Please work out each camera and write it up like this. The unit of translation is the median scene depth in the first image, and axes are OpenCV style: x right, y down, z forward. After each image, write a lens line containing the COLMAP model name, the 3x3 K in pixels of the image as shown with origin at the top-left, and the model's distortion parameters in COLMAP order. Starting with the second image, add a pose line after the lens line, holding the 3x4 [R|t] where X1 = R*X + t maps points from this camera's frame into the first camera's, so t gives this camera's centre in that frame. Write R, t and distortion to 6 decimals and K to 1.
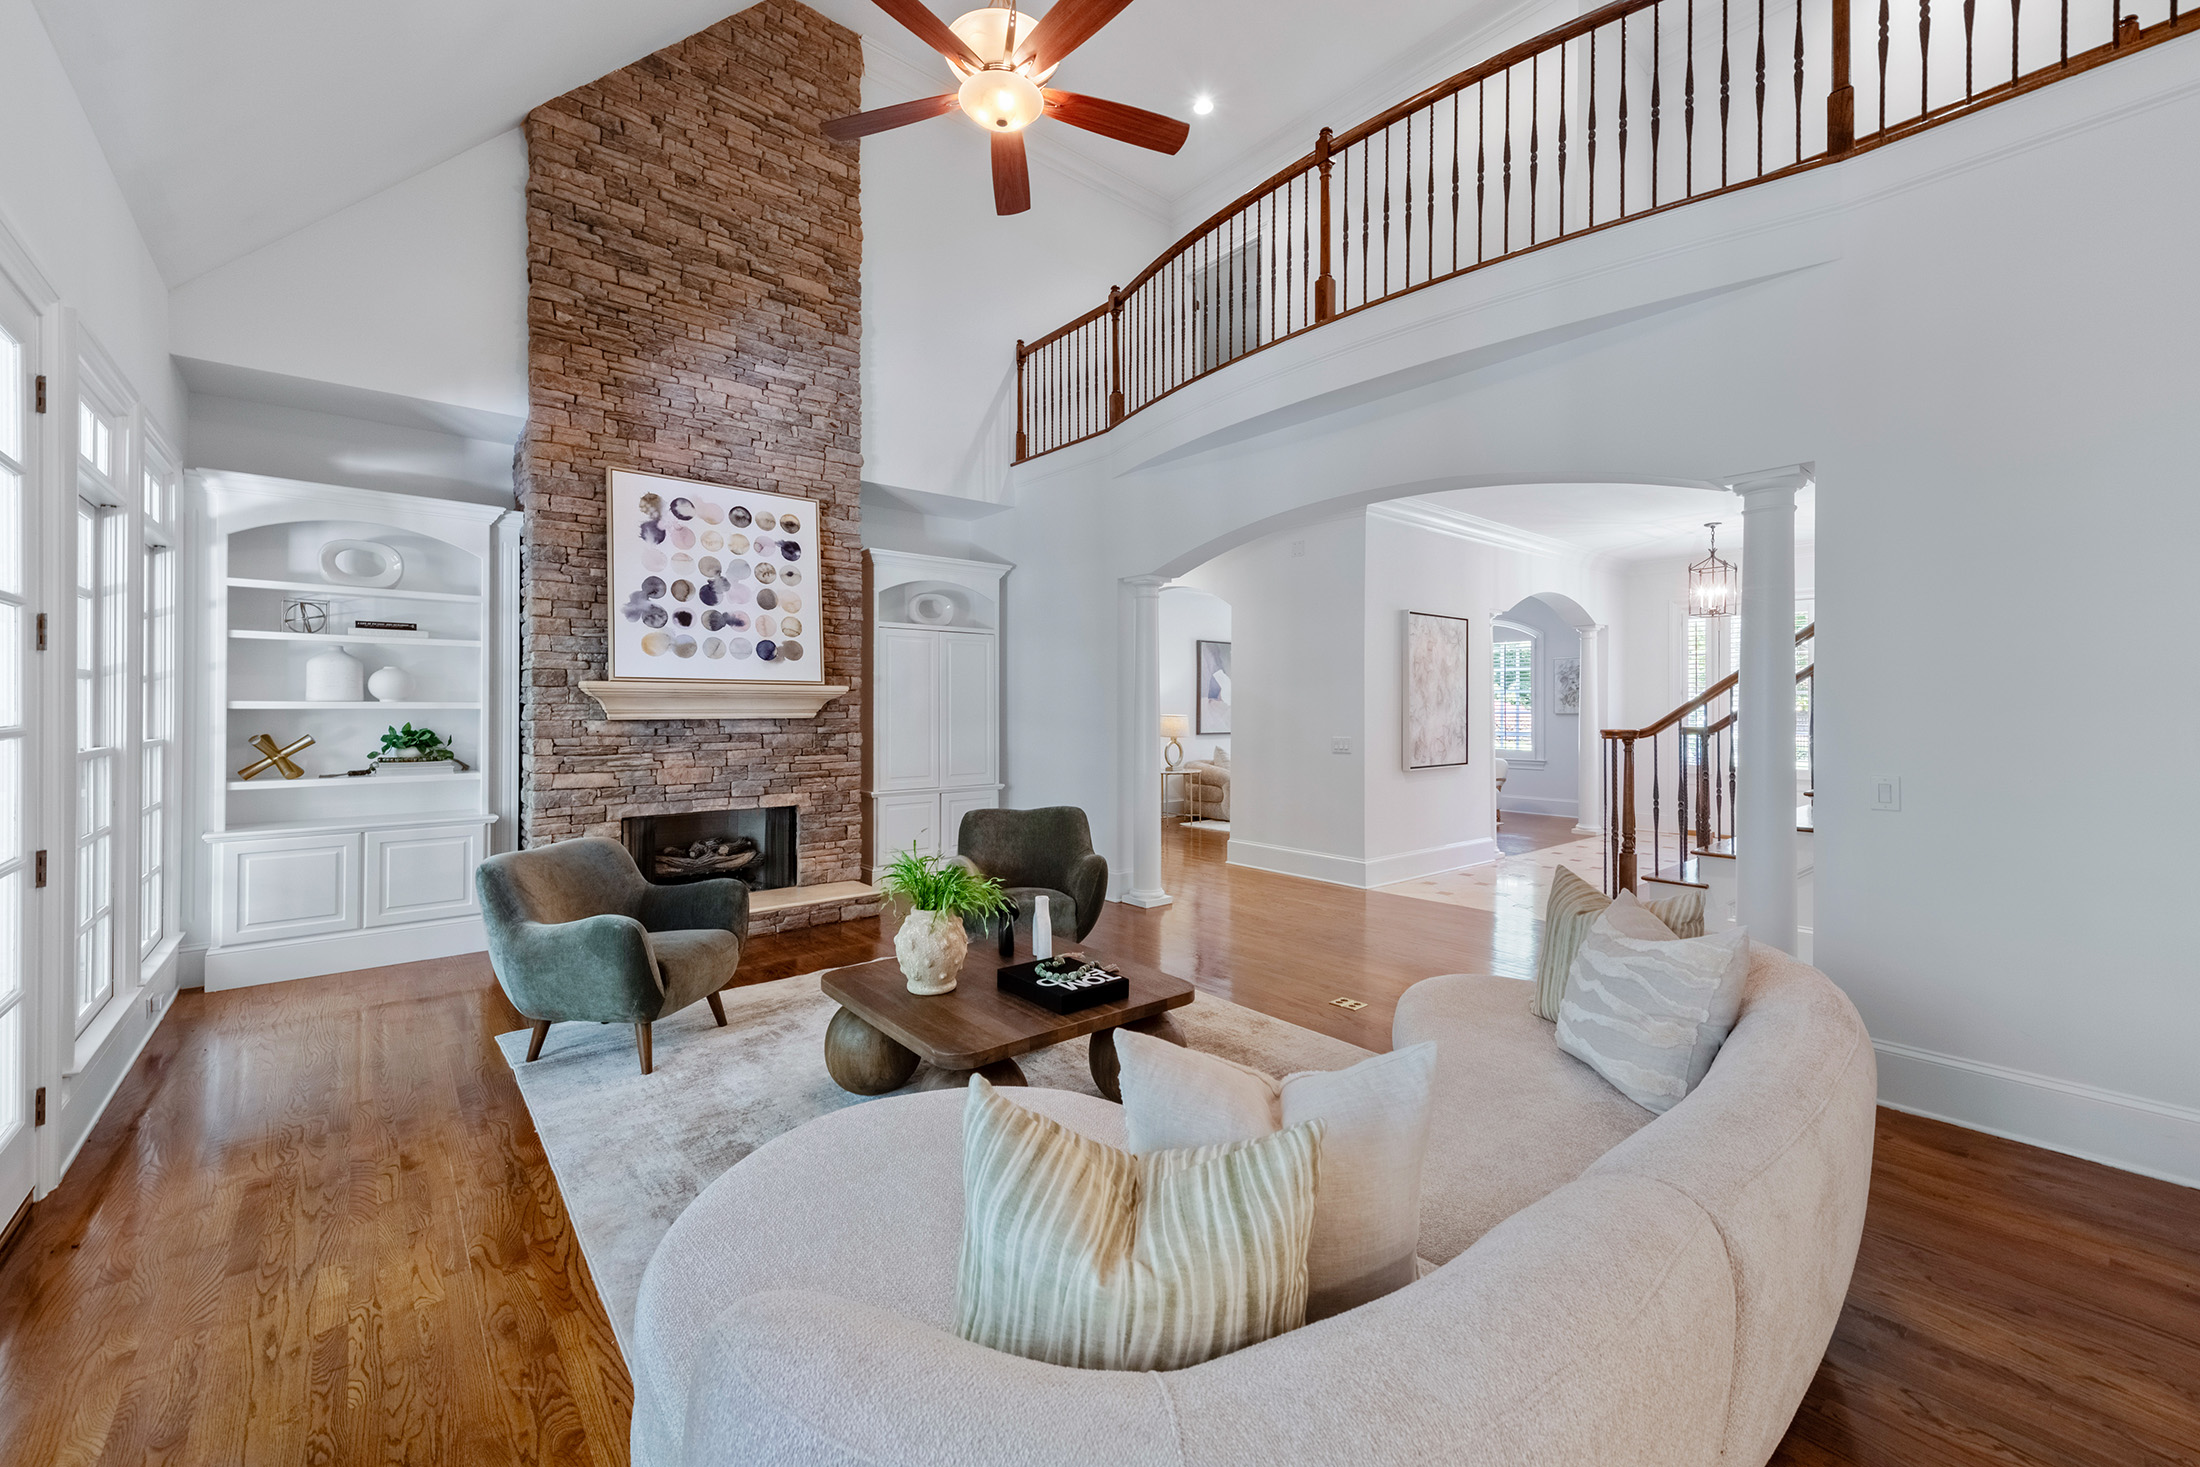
lens RADIAL K [[875.5, 0, 1105.1], [0, 875.5, 710.7], [0, 0, 1]] dist [0.015287, -0.003799]
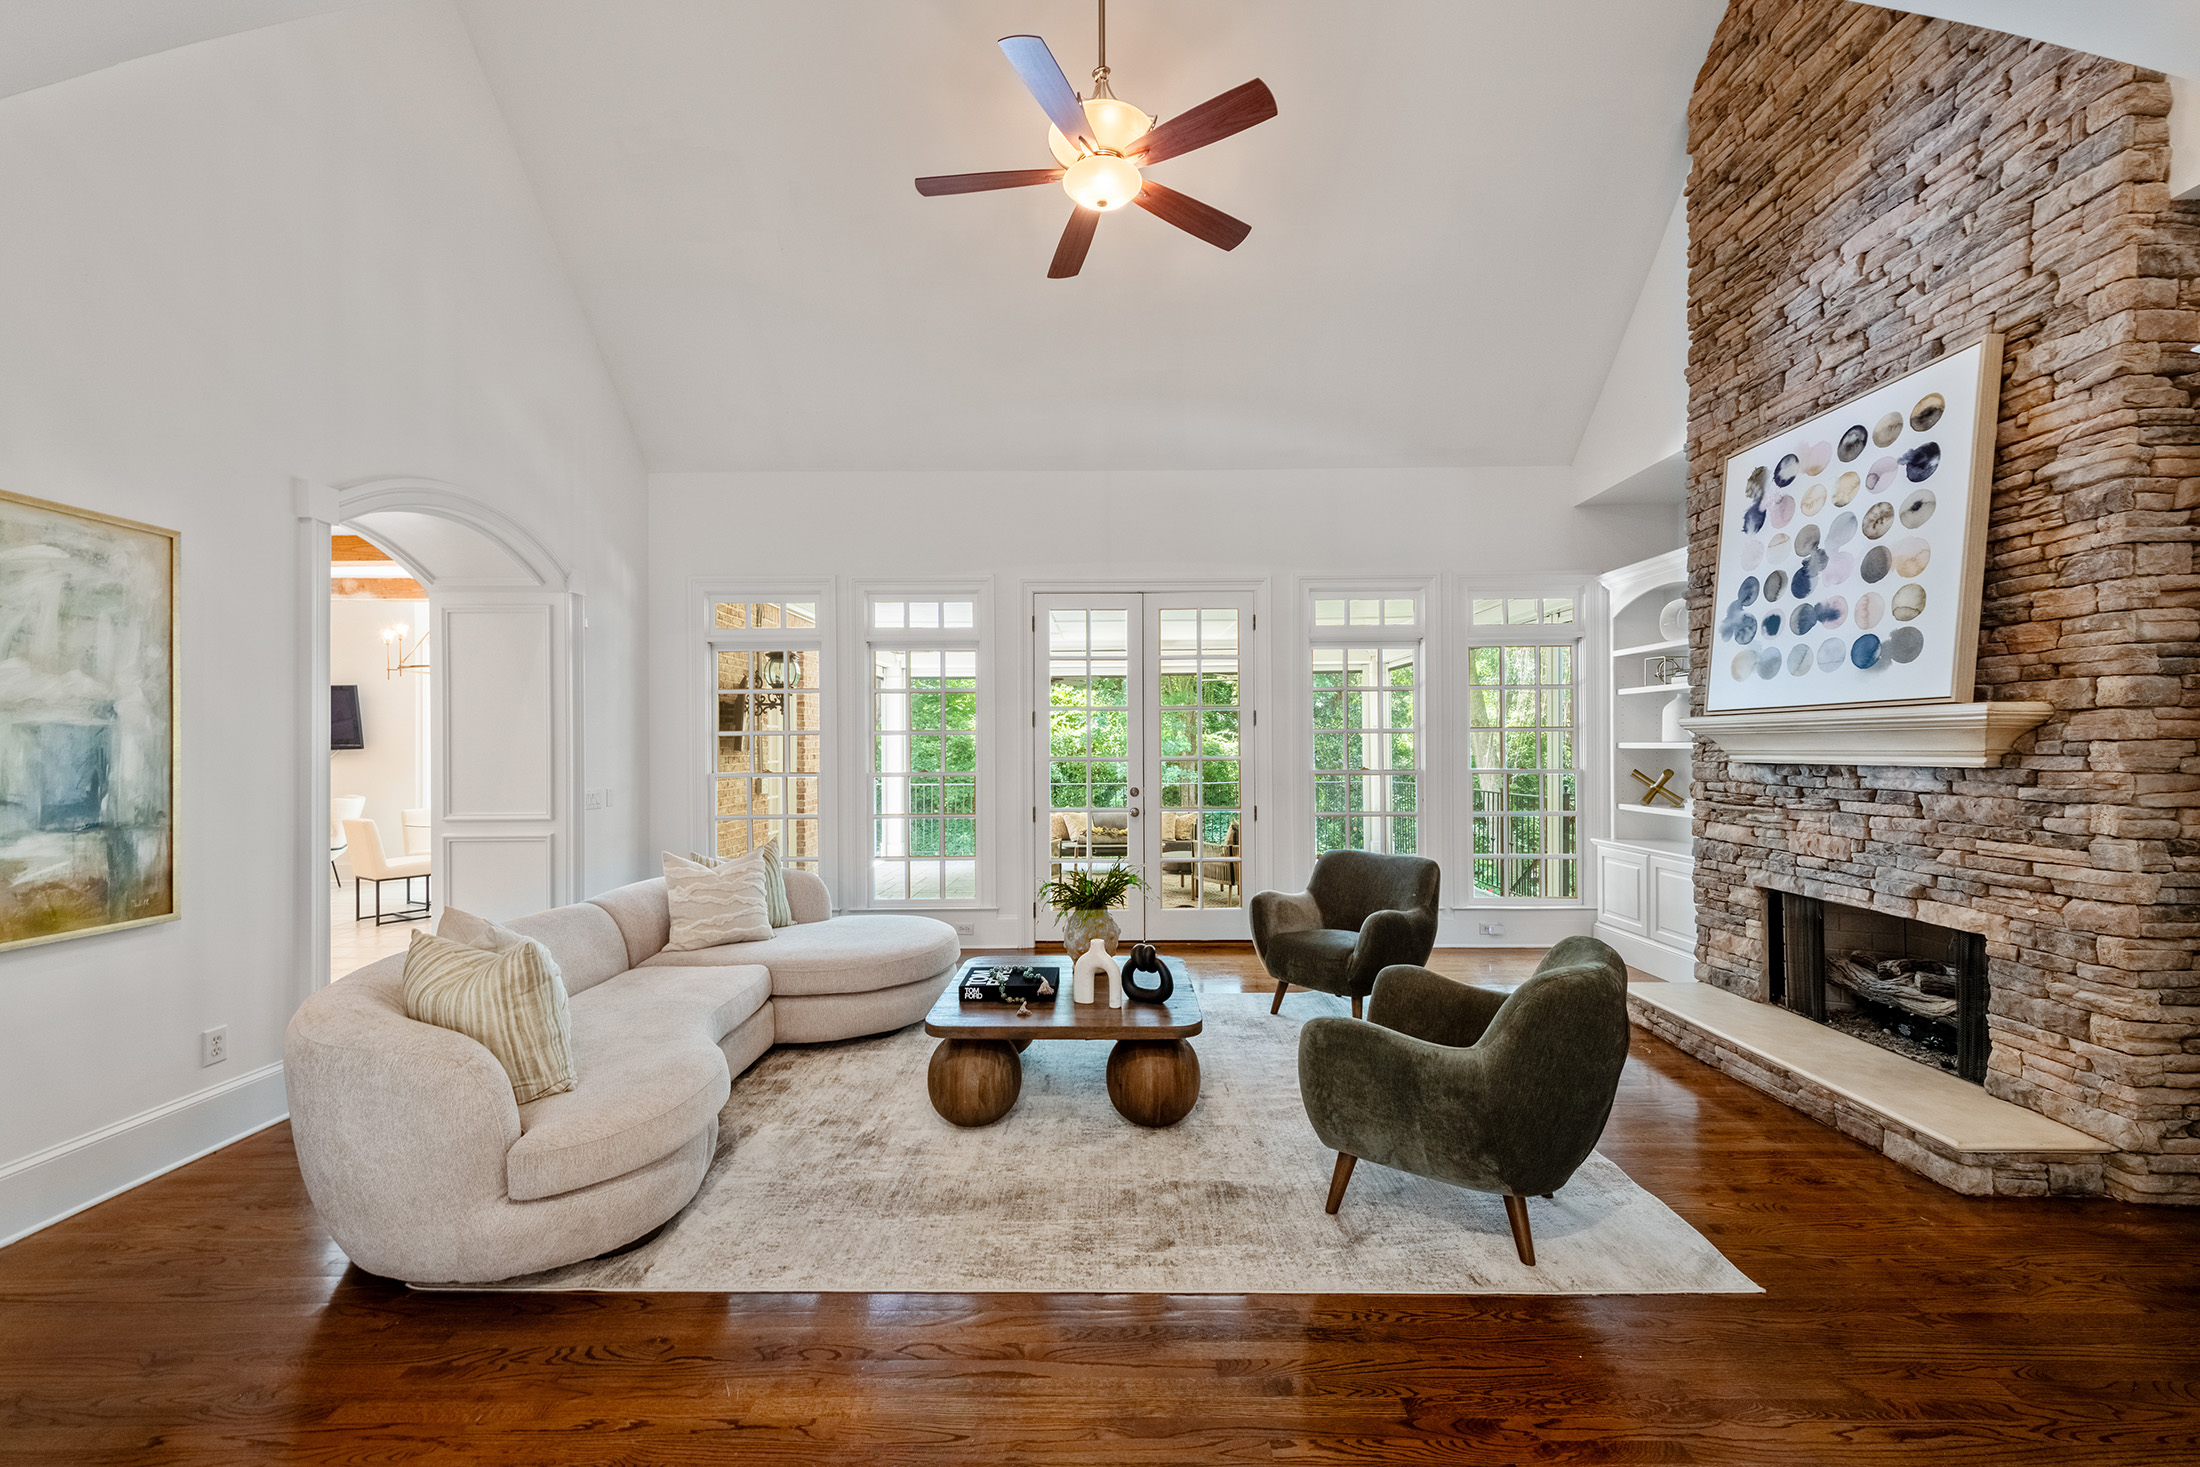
lens RADIAL K [[865.5, 0, 1100.3], [0, 865.5, 752.6], [0, 0, 1]] dist [0.002173, 0.000044]
pose [[-0.652582, 0.006253, -0.757692, 0.413392], [0.001029, 0.999972, 0.007366, -0.005031], [0.757717, 0.004028, -0.652570, 1.017269]]
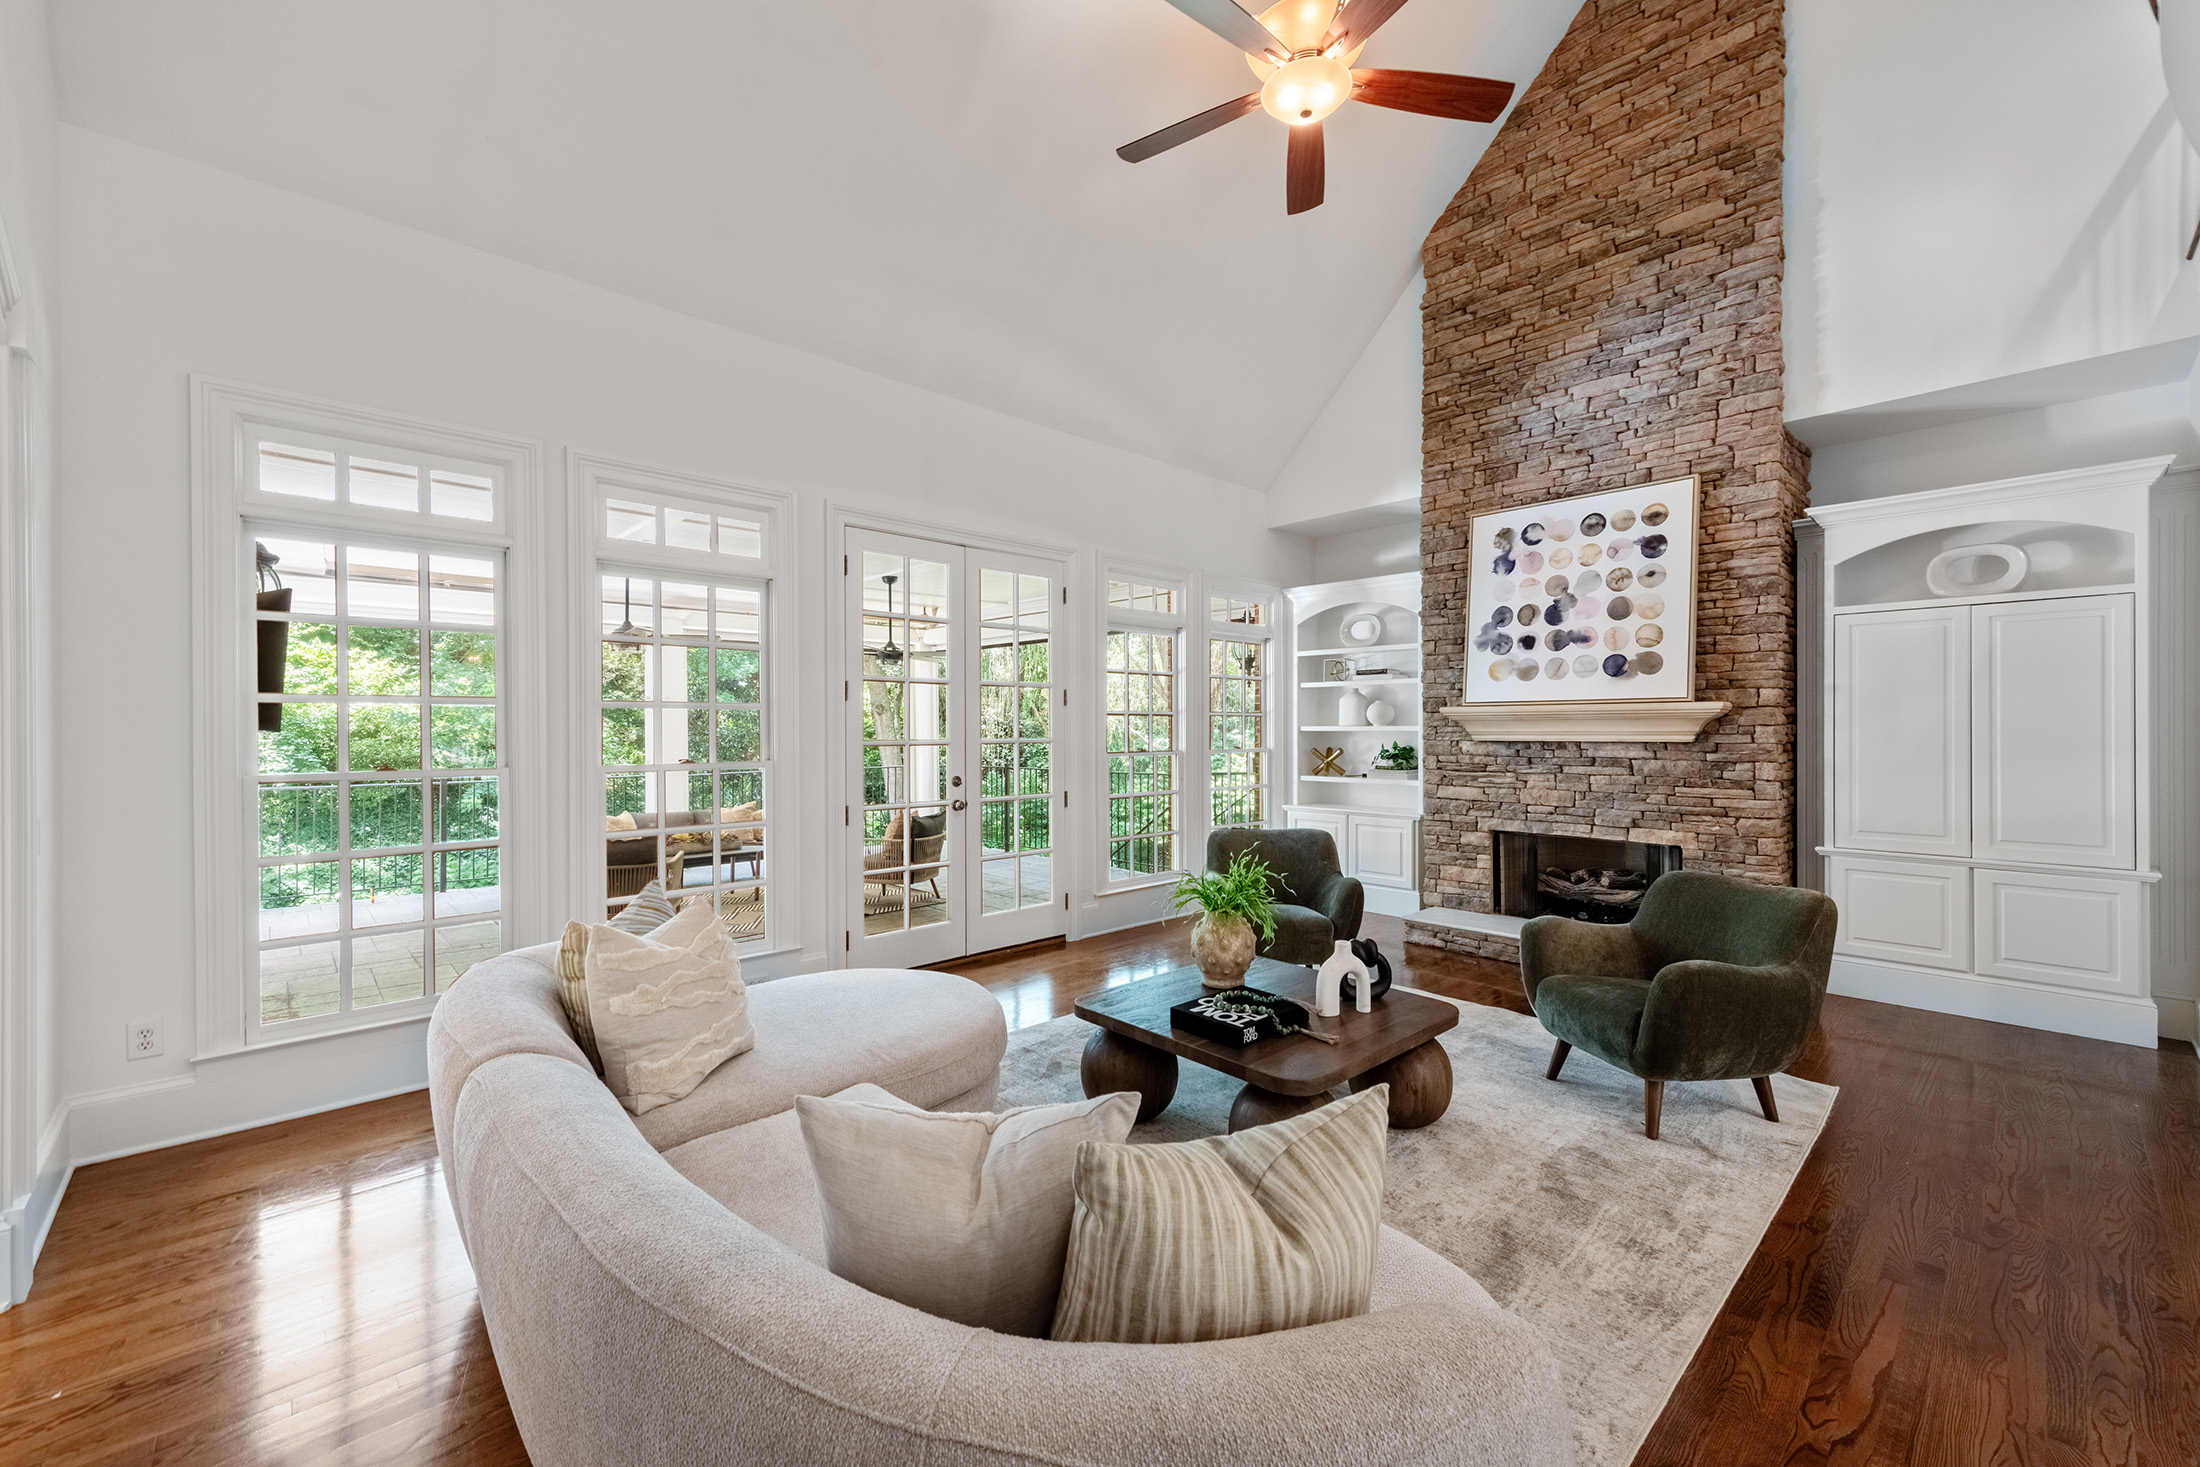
lens RADIAL K [[877.0, 0, 1100.0], [0, 877.0, 733.5], [0, 0, 1]] dist [0.014729, -0.000196]
pose [[0.054769, 0.002911, -0.998495, 0.499118], [-0.001591, 0.999995, 0.002828, -0.001084], [0.998498, 0.001433, 0.054774, 0.435528]]
